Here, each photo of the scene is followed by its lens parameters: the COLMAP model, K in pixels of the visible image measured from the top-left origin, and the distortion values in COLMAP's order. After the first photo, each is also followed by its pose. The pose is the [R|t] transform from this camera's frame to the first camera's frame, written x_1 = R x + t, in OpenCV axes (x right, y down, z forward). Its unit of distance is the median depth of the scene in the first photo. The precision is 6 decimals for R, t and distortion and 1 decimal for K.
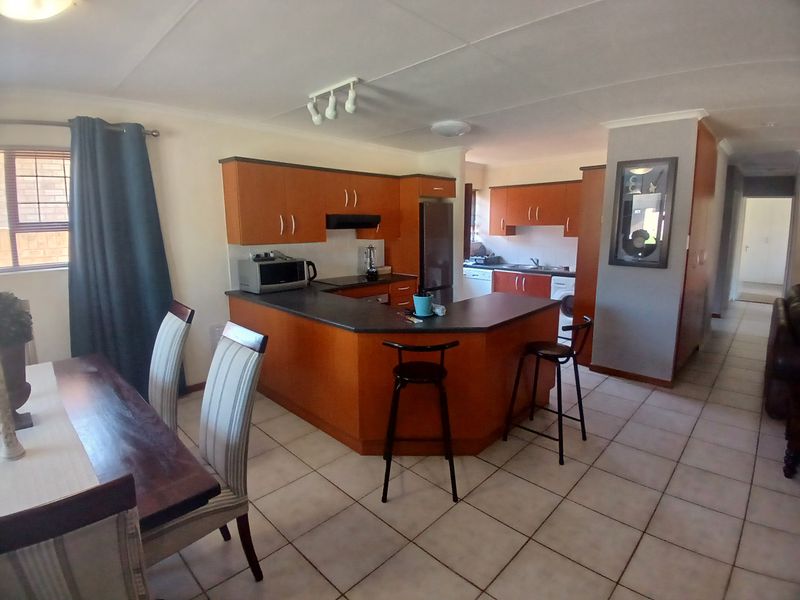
lens RADIAL K [[402.1, 0, 400.0], [0, 402.1, 300.0], [0, 0, 1]] dist [0.024847, -0.056723]
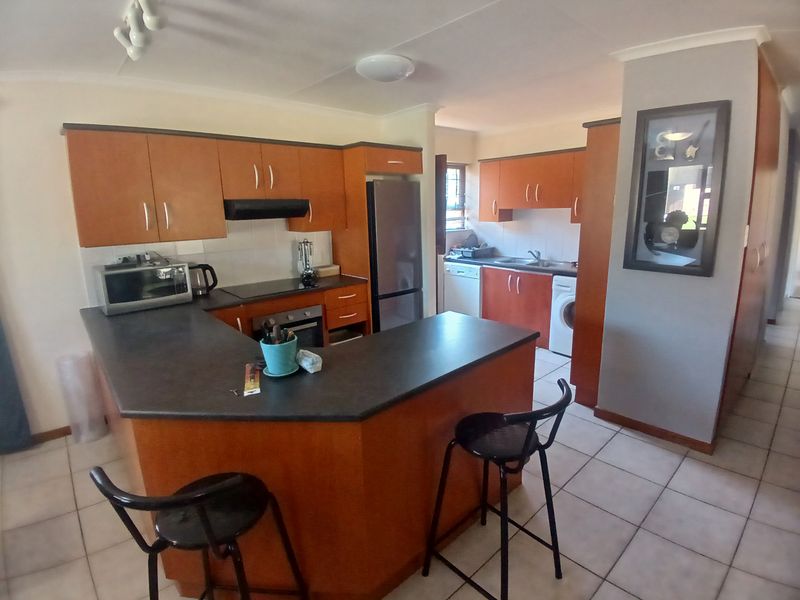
lens RADIAL K [[402.1, 0, 400.0], [0, 402.1, 300.0], [0, 0, 1]] dist [0.024847, -0.056723]
pose [[0.997720, -0.000597, -0.067485, 0.154369], [0.003580, 0.999021, 0.044100, -0.052906], [0.067392, -0.044241, 0.996745, 0.242144]]
